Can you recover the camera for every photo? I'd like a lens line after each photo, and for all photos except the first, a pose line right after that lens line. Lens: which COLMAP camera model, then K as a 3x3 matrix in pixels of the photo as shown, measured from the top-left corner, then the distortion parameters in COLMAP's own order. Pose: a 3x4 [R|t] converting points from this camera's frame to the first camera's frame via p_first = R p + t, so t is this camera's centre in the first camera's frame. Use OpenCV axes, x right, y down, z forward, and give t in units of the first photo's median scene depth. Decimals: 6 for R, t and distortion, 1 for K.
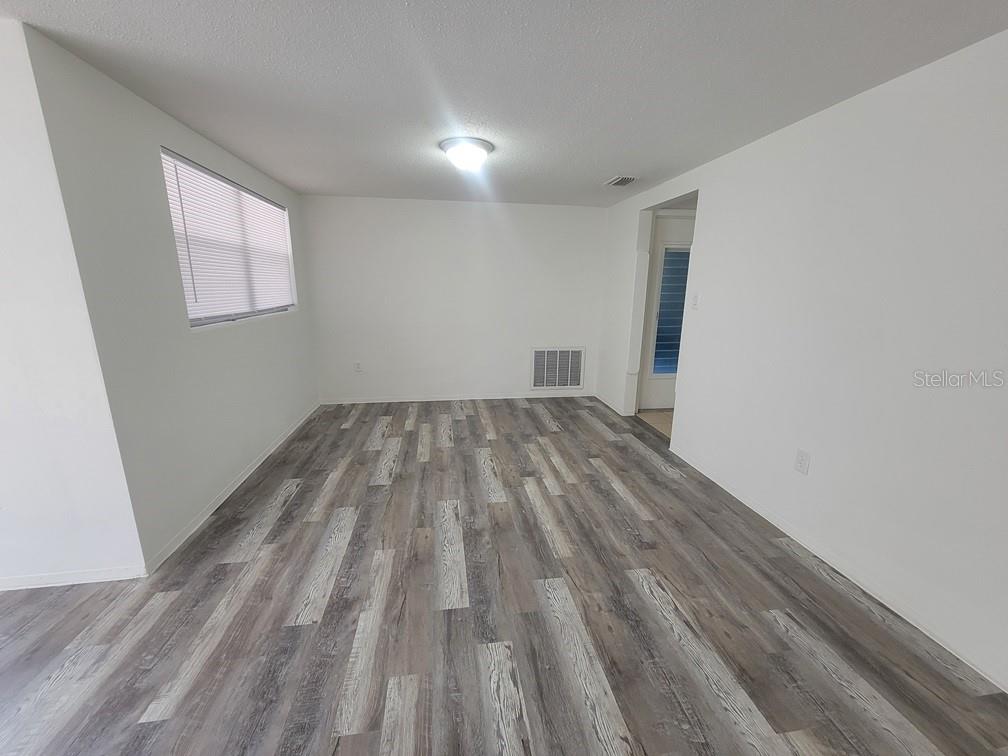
lens RADIAL K [[411.5, 0, 498.2], [0, 411.5, 380.1], [0, 0, 1]] dist [0.002181, -0.001461]
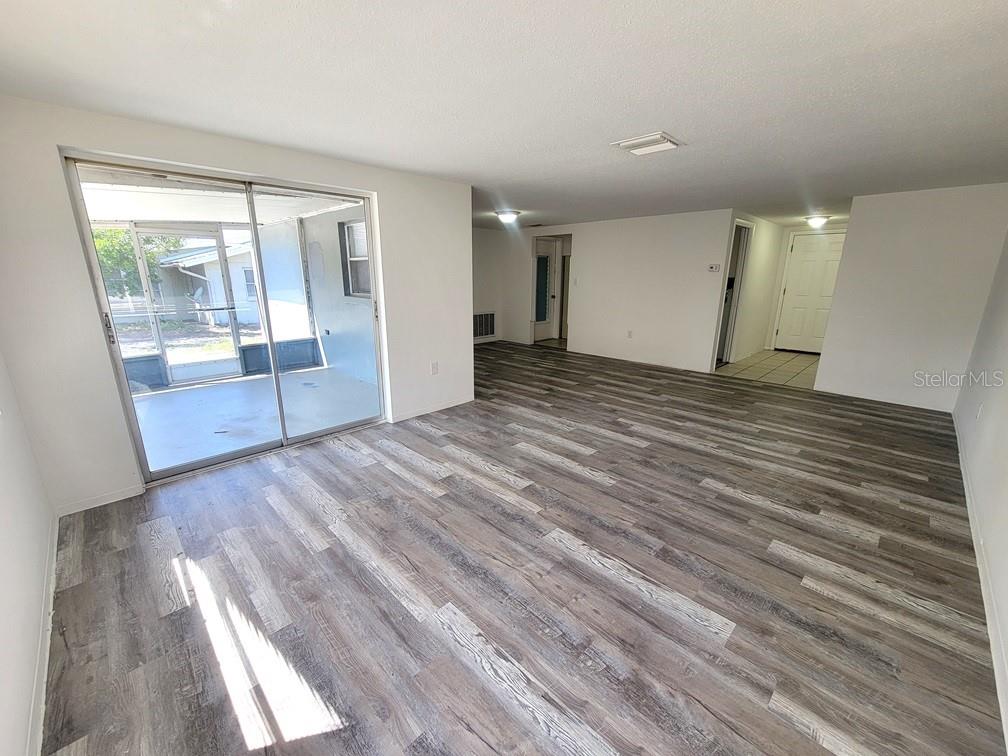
lens RADIAL K [[411.5, 0, 503.5], [0, 411.5, 379.5], [0, 0, 1]] dist [0.002181, -0.001461]
pose [[0.799790, -0.153965, 0.580199, -1.396840], [0.135825, 0.987896, 0.074922, 0.136439], [-0.584712, 0.018884, 0.811021, -0.694108]]
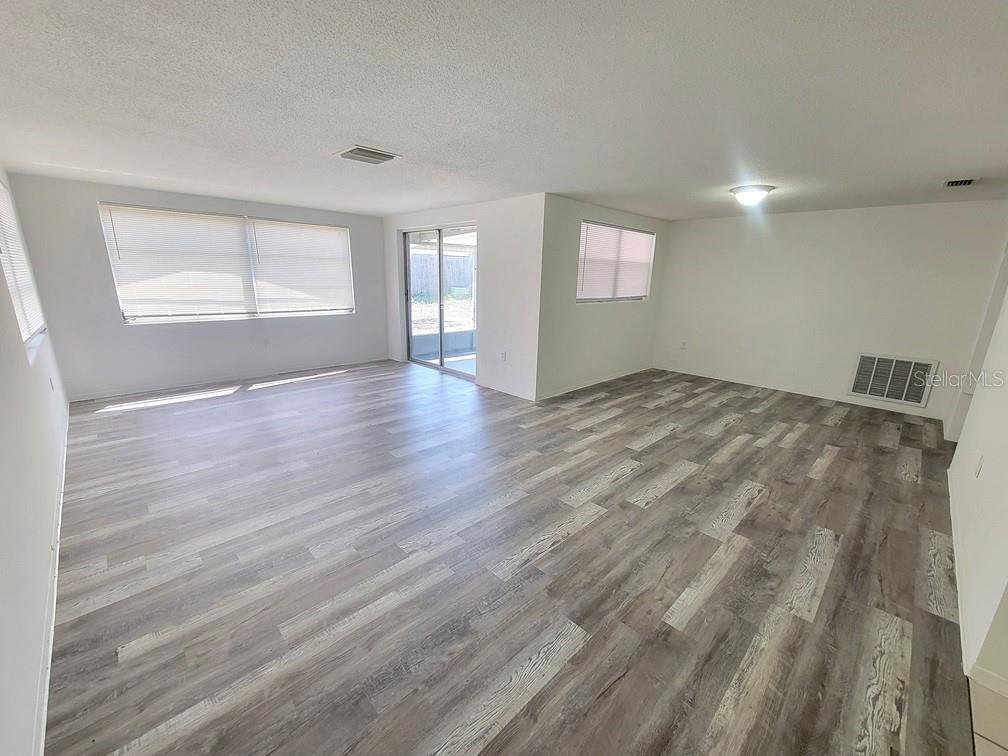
lens RADIAL K [[411.5, 0, 503.0], [0, 411.5, 378.9], [0, 0, 1]] dist [0.002181, -0.001461]
pose [[0.596763, 0.202285, -0.776502, 0.609368], [-0.198183, 0.974879, 0.101655, 0.090583], [0.777559, 0.093226, 0.621861, -0.458504]]
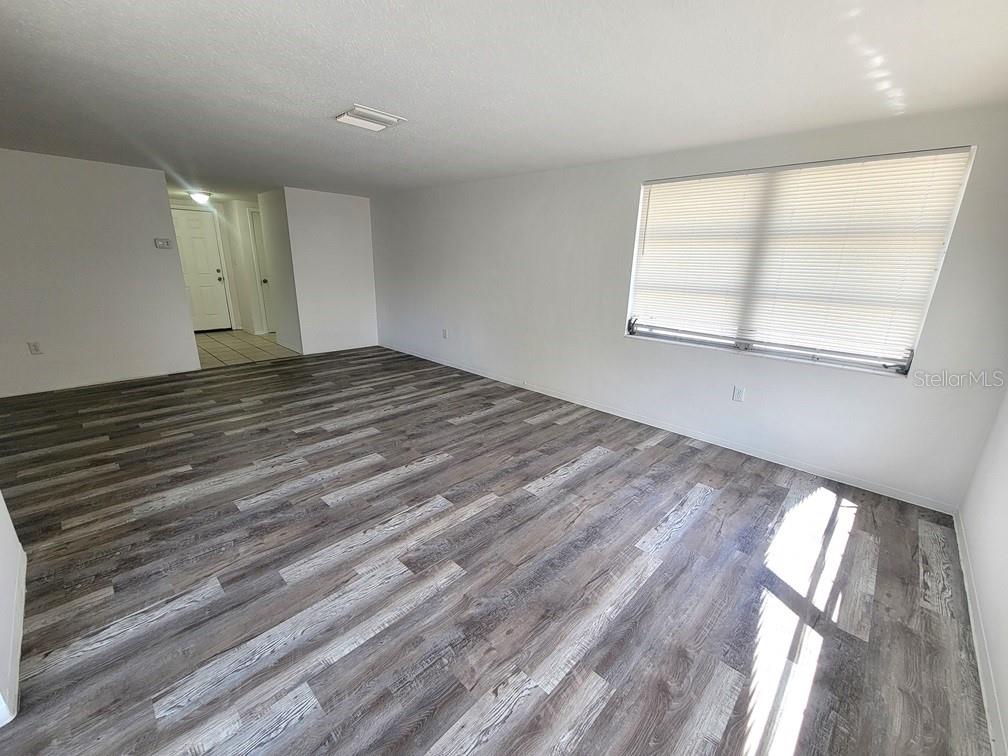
lens RADIAL K [[411.5, 0, 500.4], [0, 411.5, 378.5], [0, 0, 1]] dist [0.002181, -0.001461]
pose [[-0.614278, -0.241393, 0.751260, -1.484762], [0.145307, 0.901175, 0.408375, -0.096984], [-0.775596, 0.360019, -0.518495, 0.314512]]
